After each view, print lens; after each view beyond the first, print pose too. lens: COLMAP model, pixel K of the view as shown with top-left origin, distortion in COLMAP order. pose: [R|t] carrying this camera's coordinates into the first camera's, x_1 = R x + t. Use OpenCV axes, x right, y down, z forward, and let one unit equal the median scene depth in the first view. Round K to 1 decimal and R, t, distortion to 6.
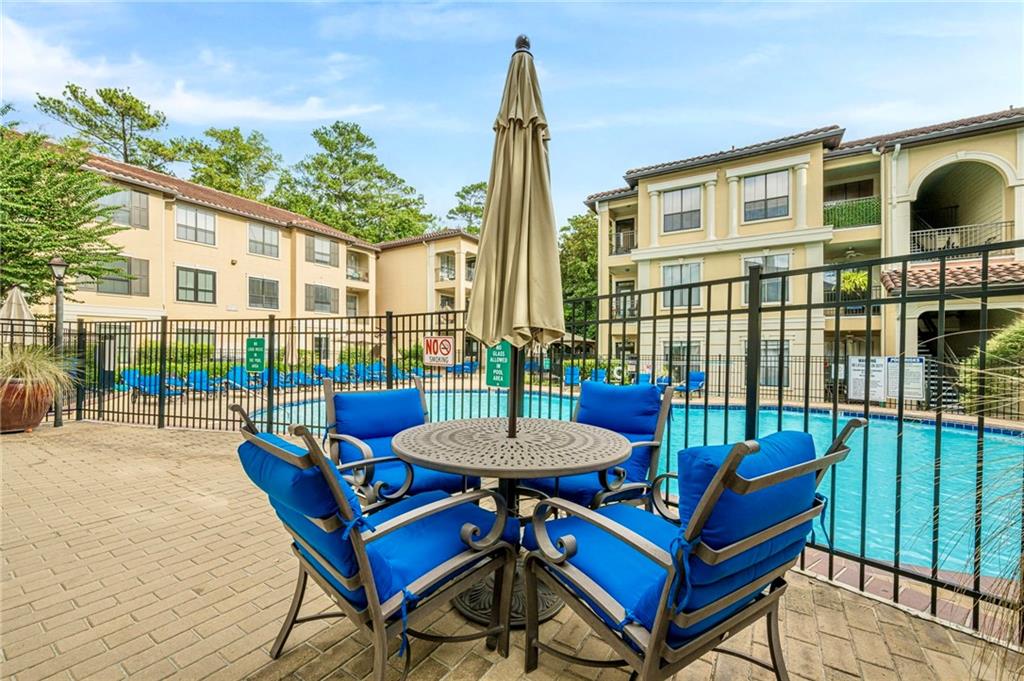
lens RADIAL K [[416.3, 0, 512.1], [0, 416.3, 344.6], [0, 0, 1]] dist [0.000975, -0.000071]
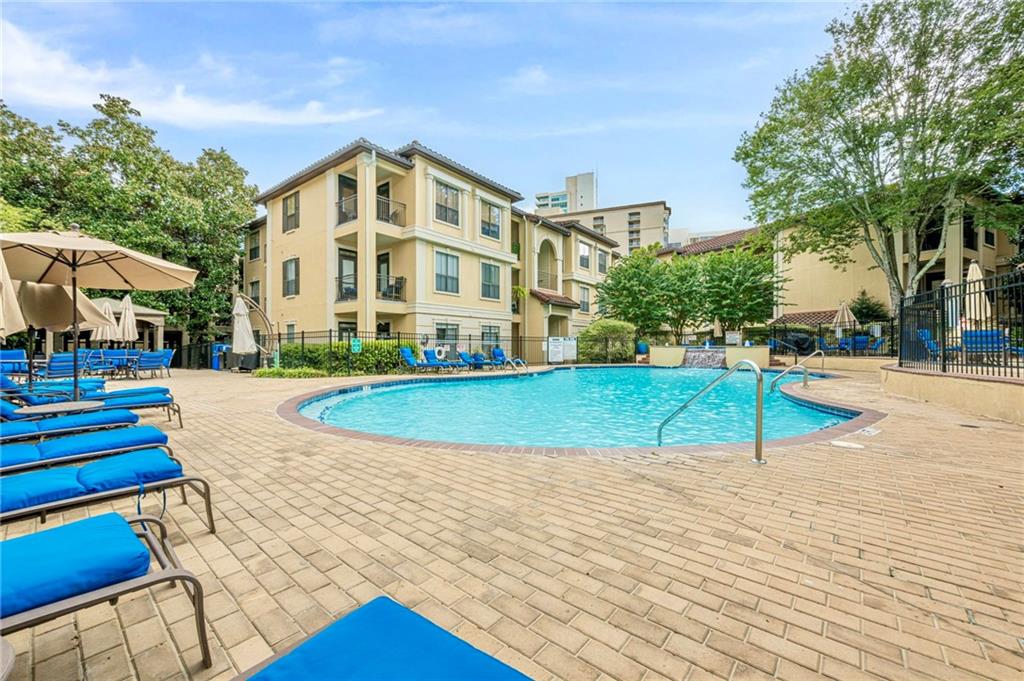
lens RADIAL K [[416.3, 0, 512.1], [0, 416.3, 344.6], [0, 0, 1]] dist [0.000975, -0.000071]
pose [[0.096061, -0.002806, 0.995371, -0.477254], [-0.020174, 0.999785, 0.004765, 0.027794], [-0.995171, -0.020538, 0.095984, 0.505759]]
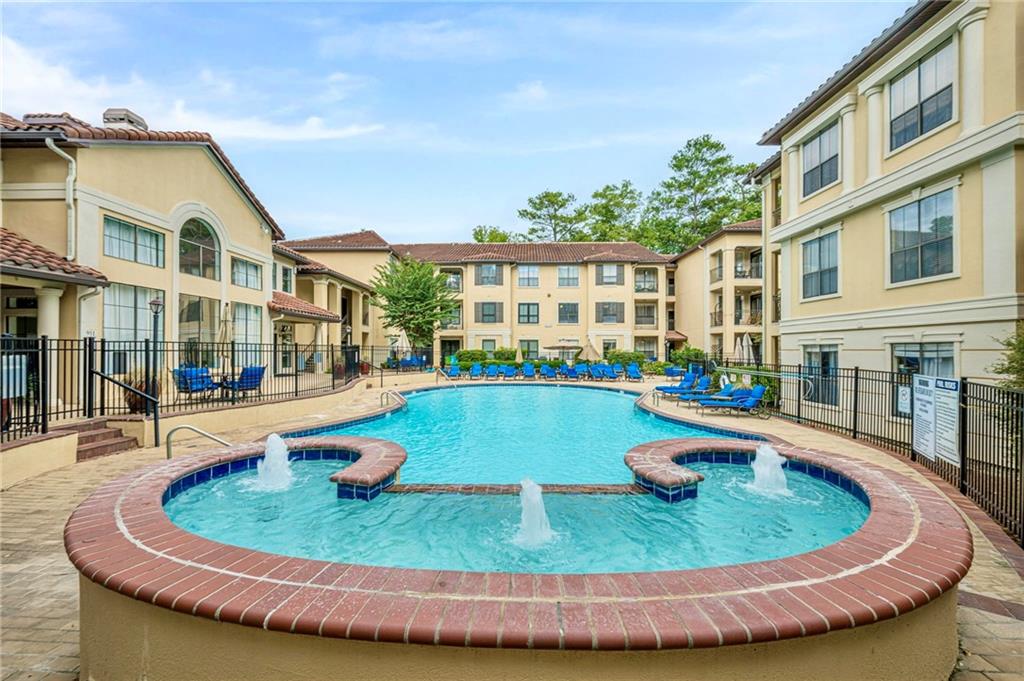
lens RADIAL K [[402.9, 0, 513.7], [0, 402.9, 347.1], [0, 0, 1]] dist [-0.000078, -0.000061]
pose [[0.504815, -0.008608, -0.863185, 0.520291], [0.016599, 0.999862, -0.000263, -0.008563], [0.863068, -0.014195, 0.504888, 0.135643]]
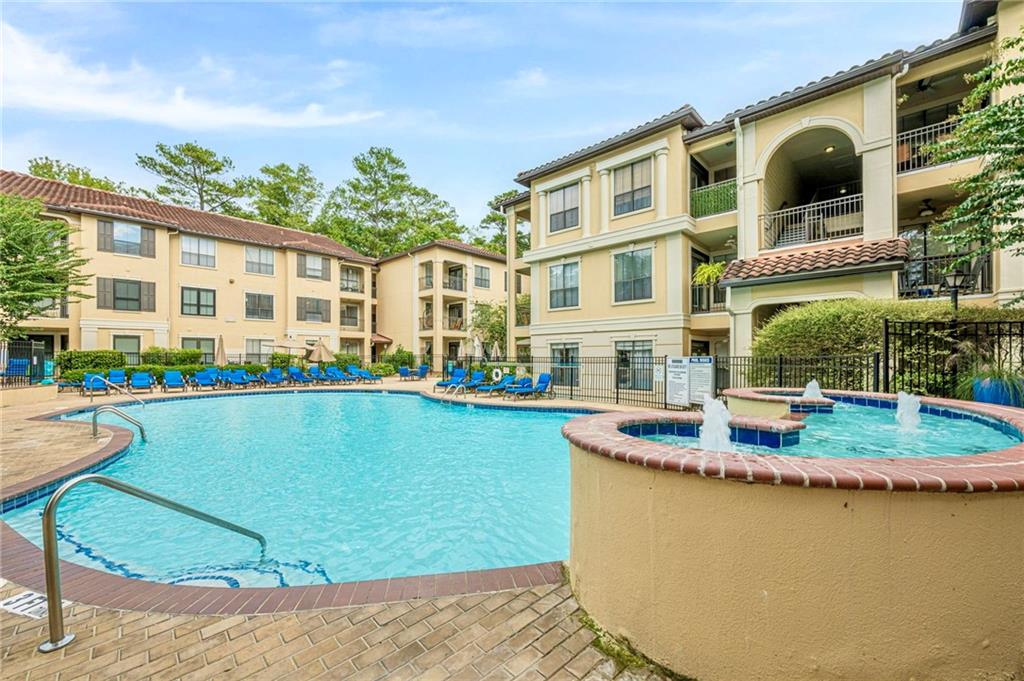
lens RADIAL K [[412.4, 0, 512.4], [0, 412.4, 351.9], [0, 0, 1]] dist [-0.000939, -0.000141]
pose [[0.977514, -0.007577, -0.210736, 0.346271], [0.008809, 0.999949, 0.004908, 0.005099], [0.210688, -0.006654, 0.977531, 0.019353]]
